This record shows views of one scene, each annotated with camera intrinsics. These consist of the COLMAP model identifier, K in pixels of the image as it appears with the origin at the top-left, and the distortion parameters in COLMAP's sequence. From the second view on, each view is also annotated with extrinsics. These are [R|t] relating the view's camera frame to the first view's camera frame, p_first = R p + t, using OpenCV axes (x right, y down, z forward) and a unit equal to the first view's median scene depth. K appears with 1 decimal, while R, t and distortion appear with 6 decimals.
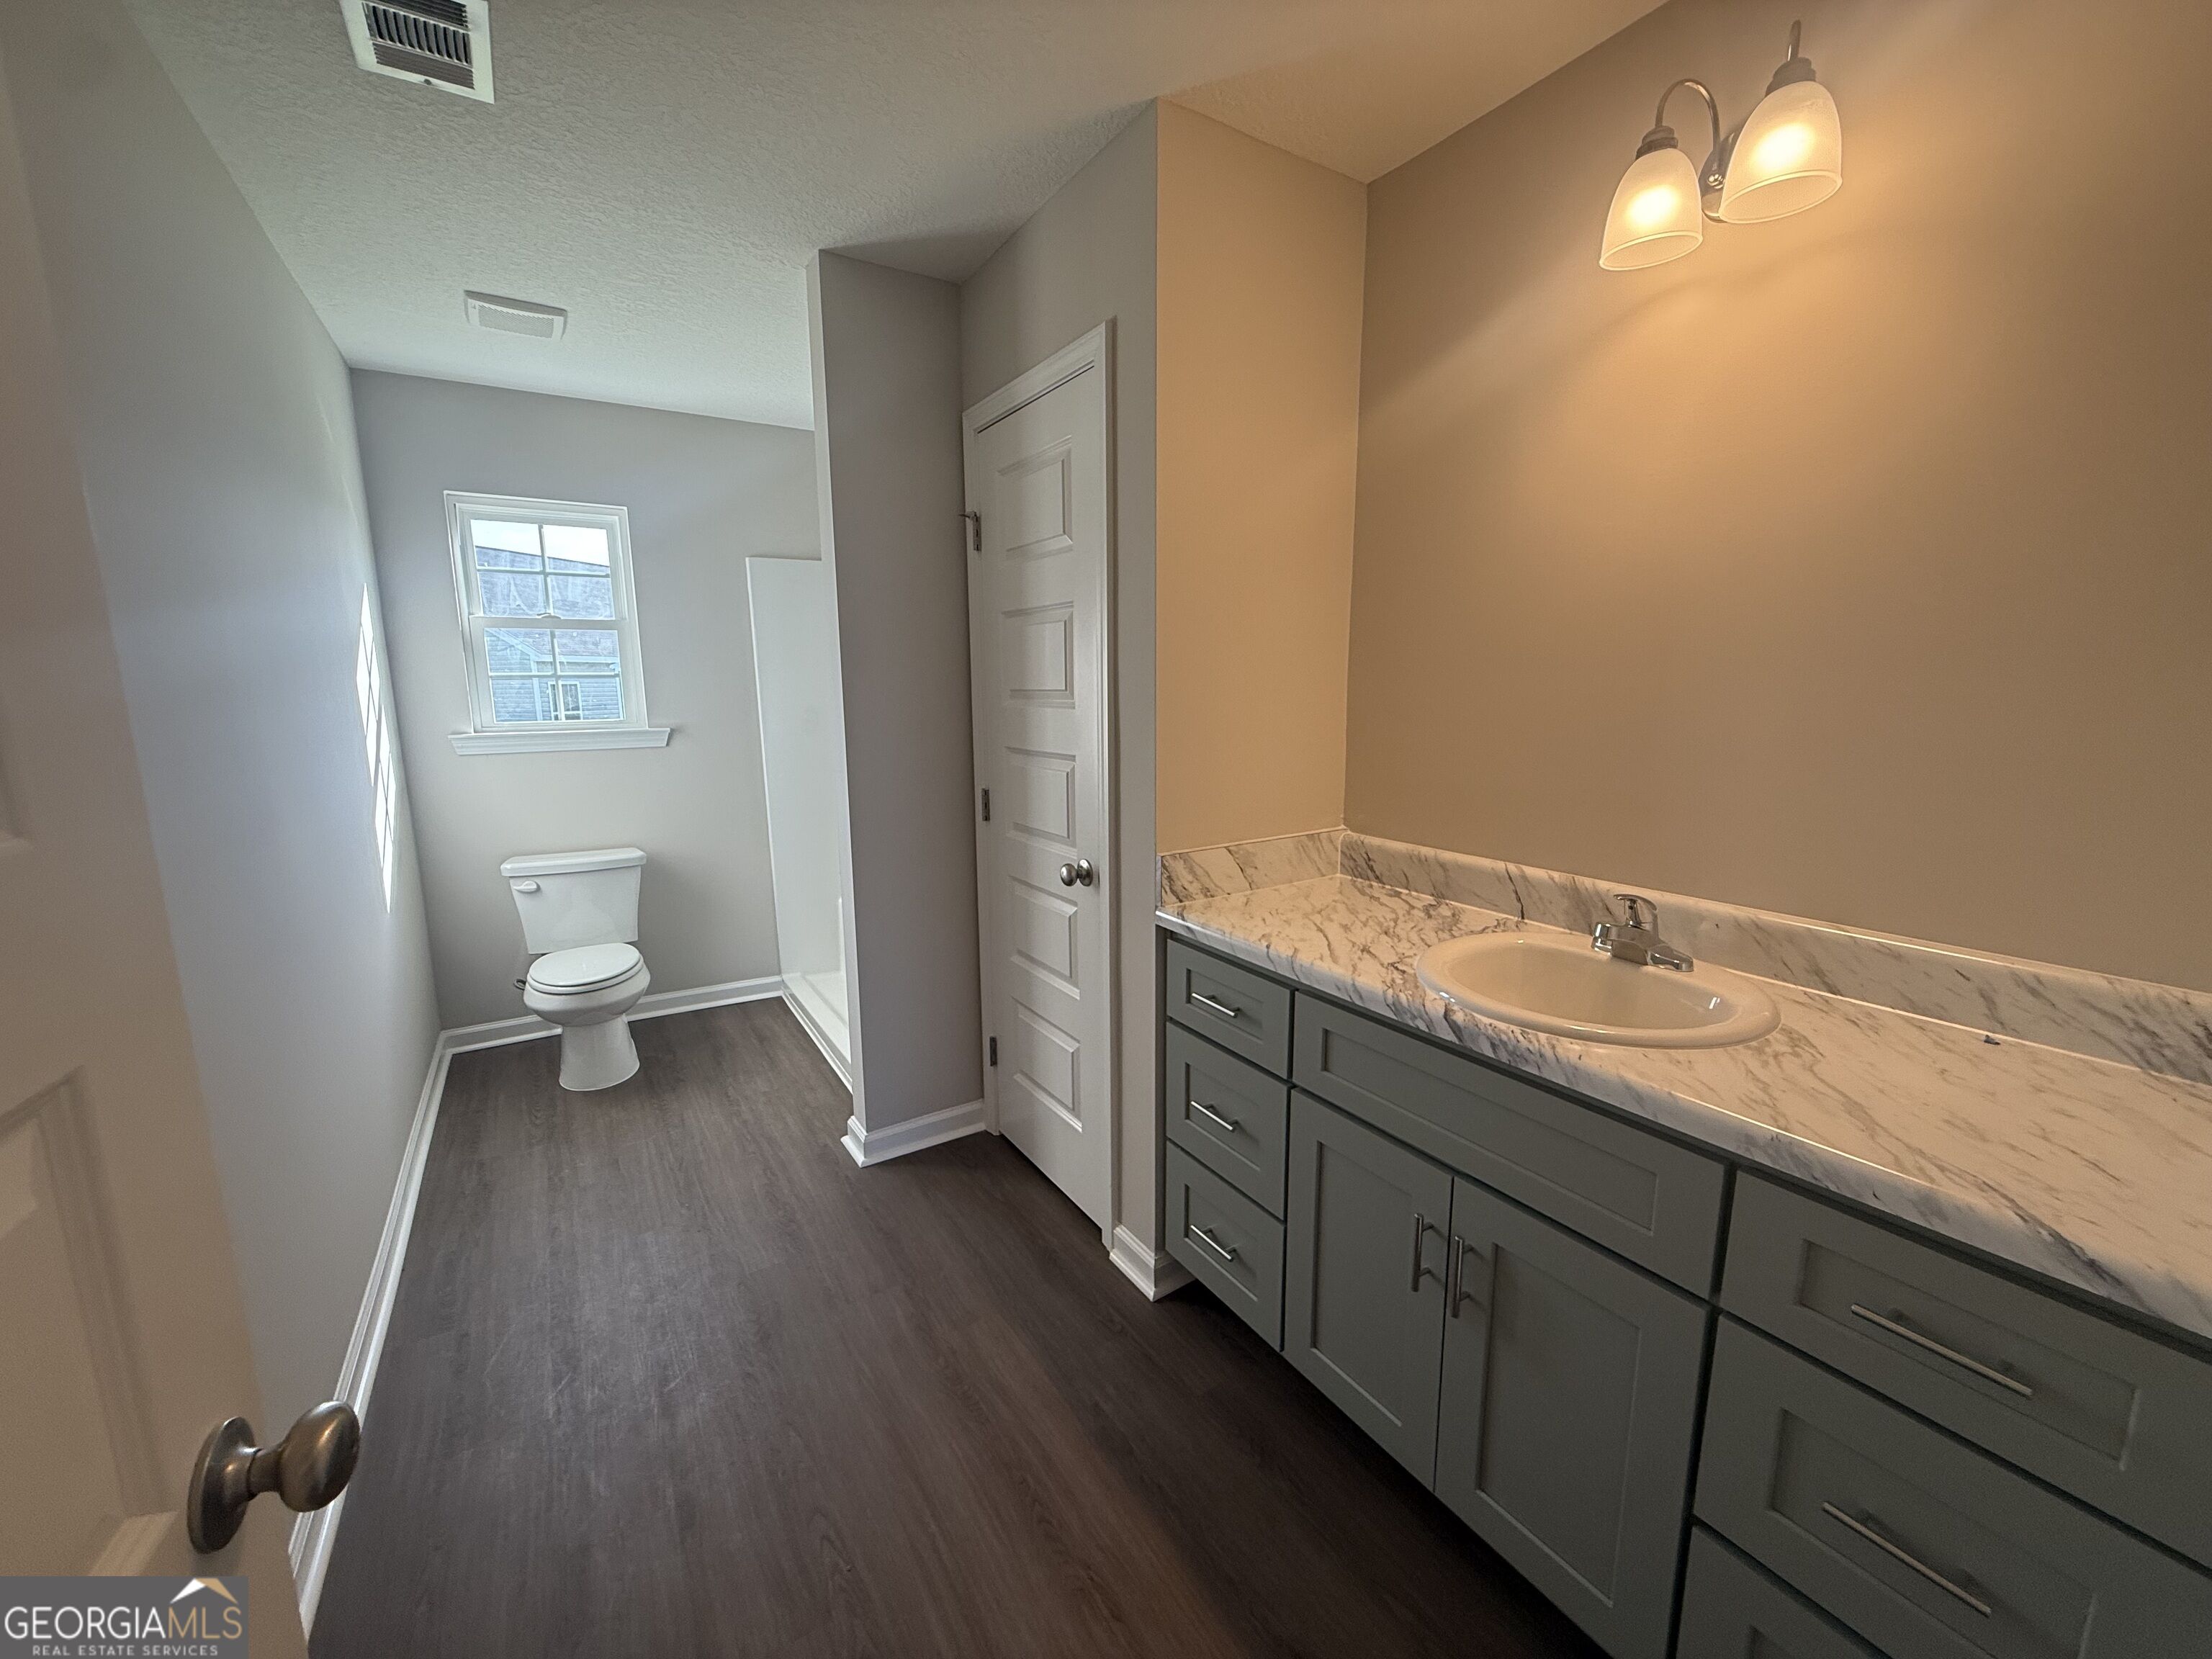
lens RADIAL K [[882.4, 0, 1101.6], [0, 882.4, 830.2], [0, 0, 1]] dist [0.001529, 0.000181]
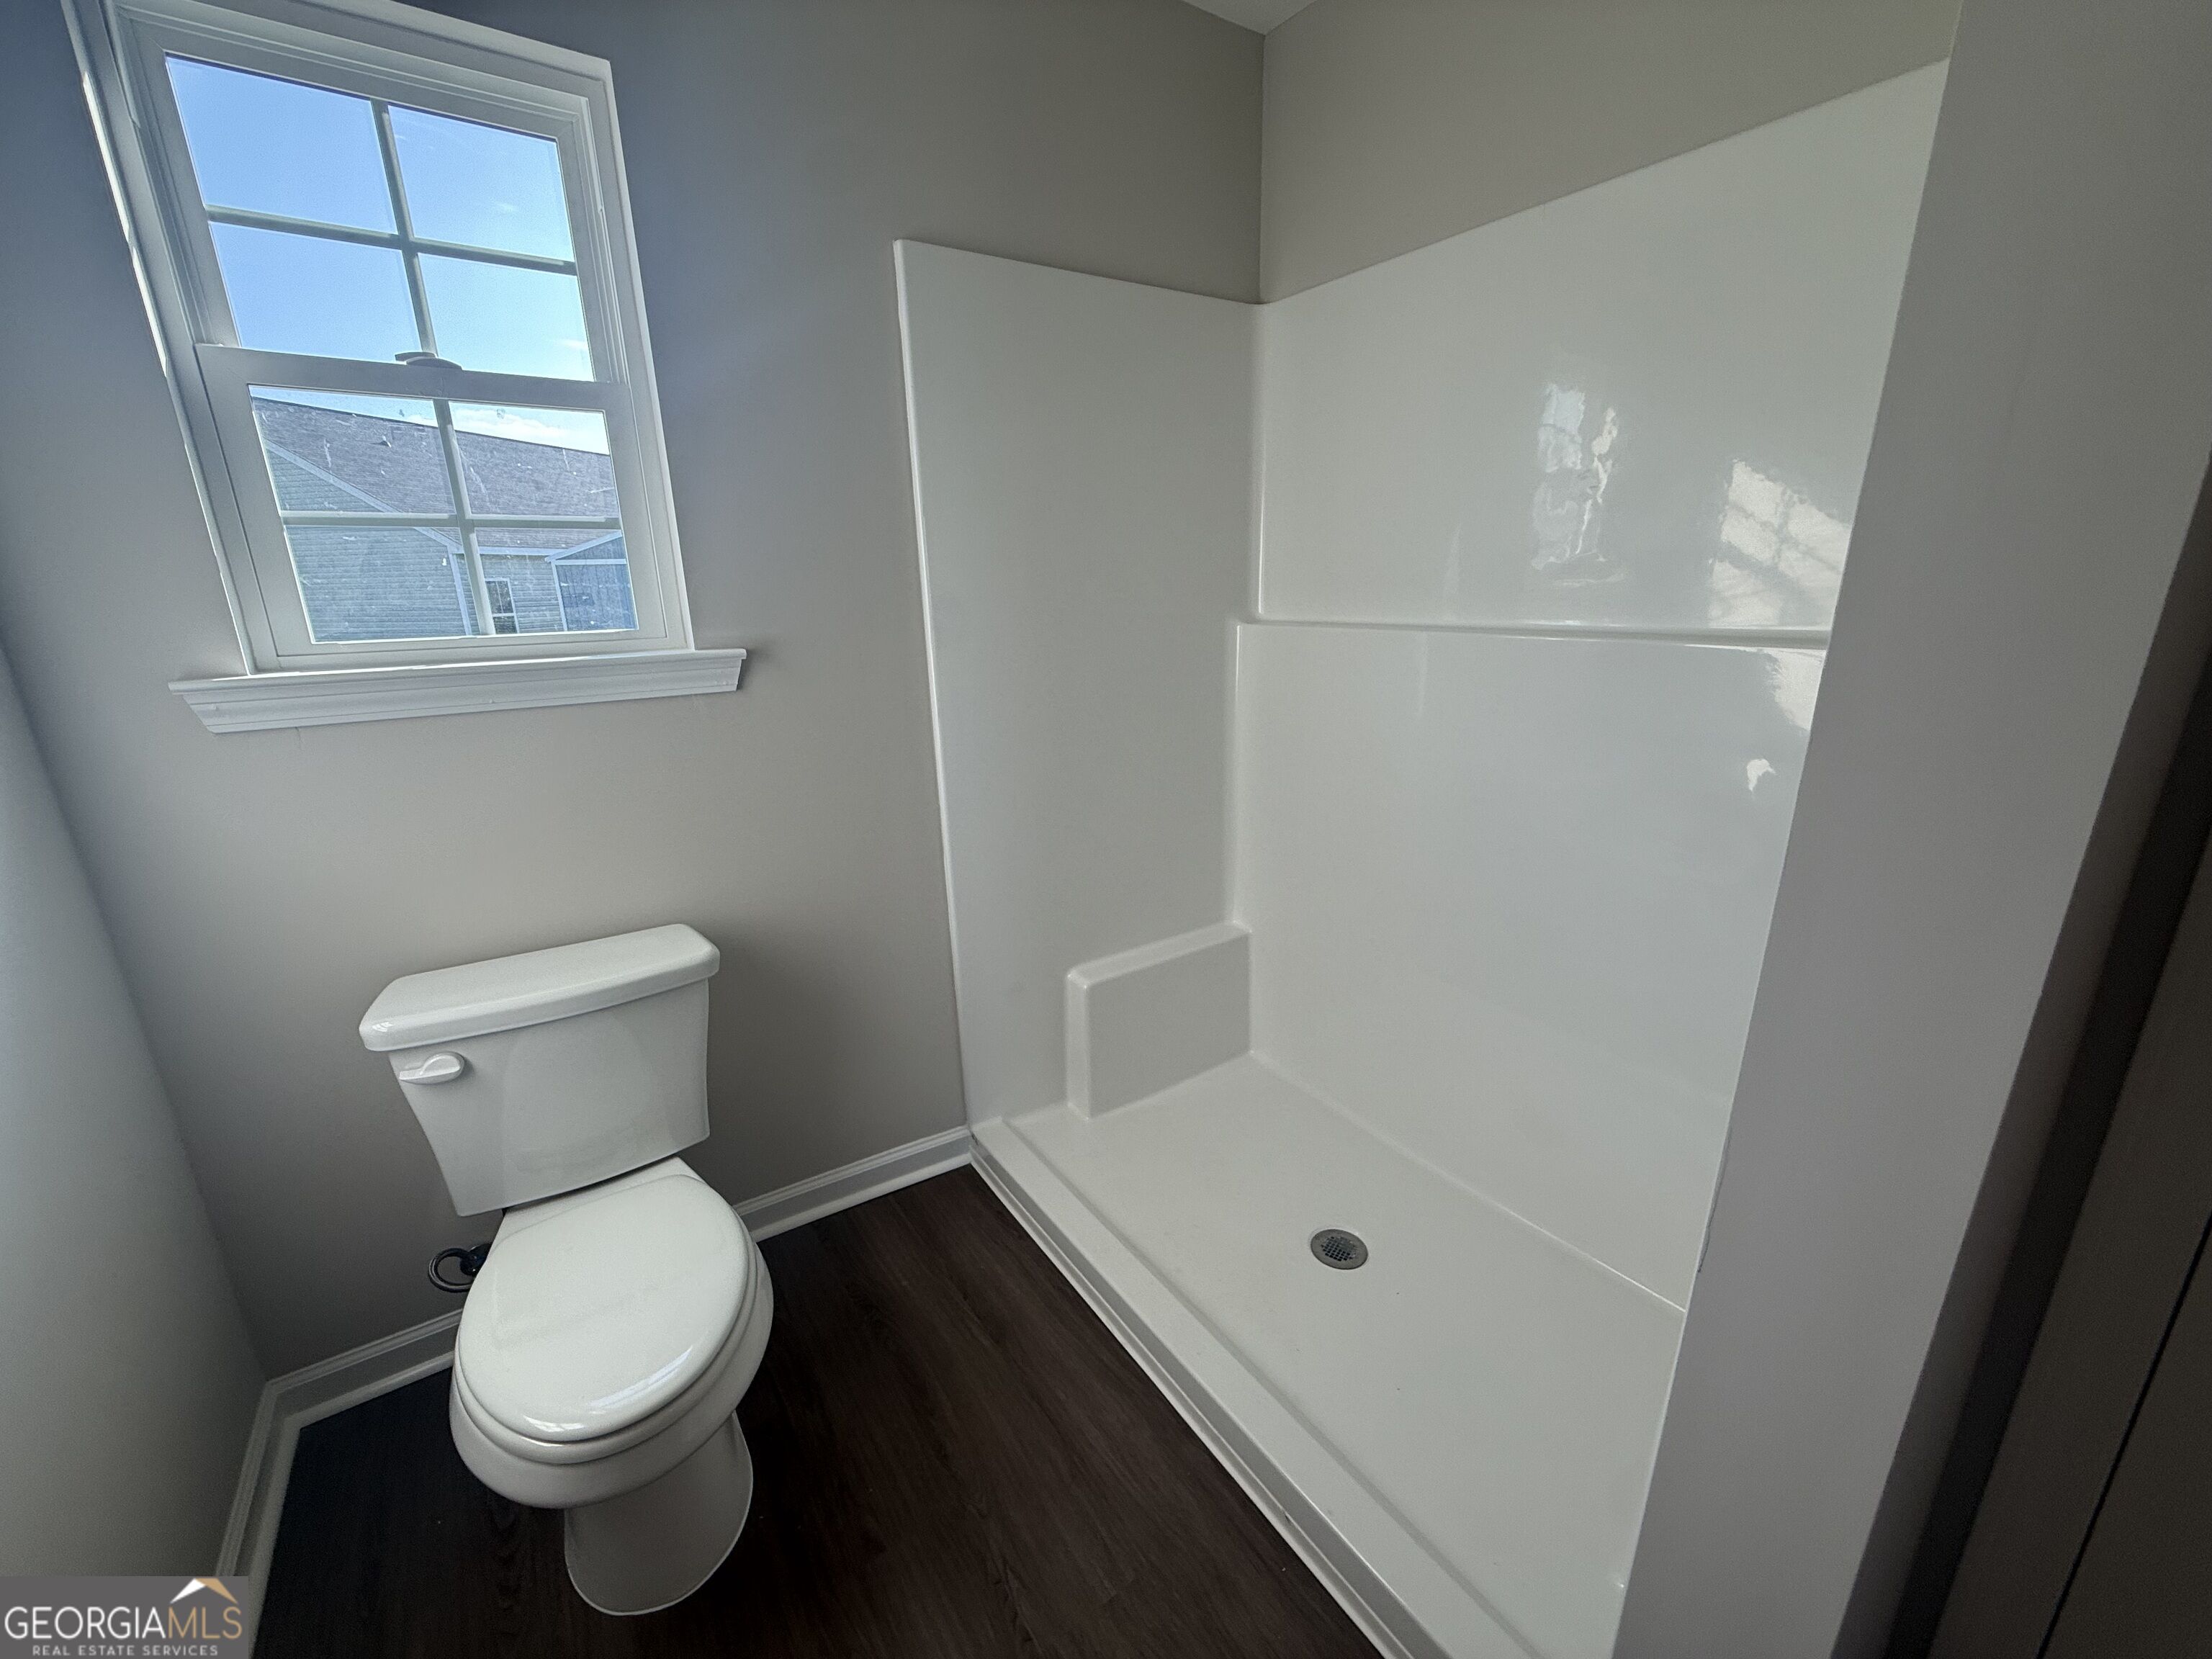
lens RADIAL K [[882.4, 0, 1101.6], [0, 882.4, 830.2], [0, 0, 1]] dist [0.001529, 0.000181]
pose [[0.998918, -0.019886, 0.042038, -0.346487], [0.014938, 0.993263, 0.114919, -0.077285], [-0.044040, -0.114167, 0.992485, 0.570369]]
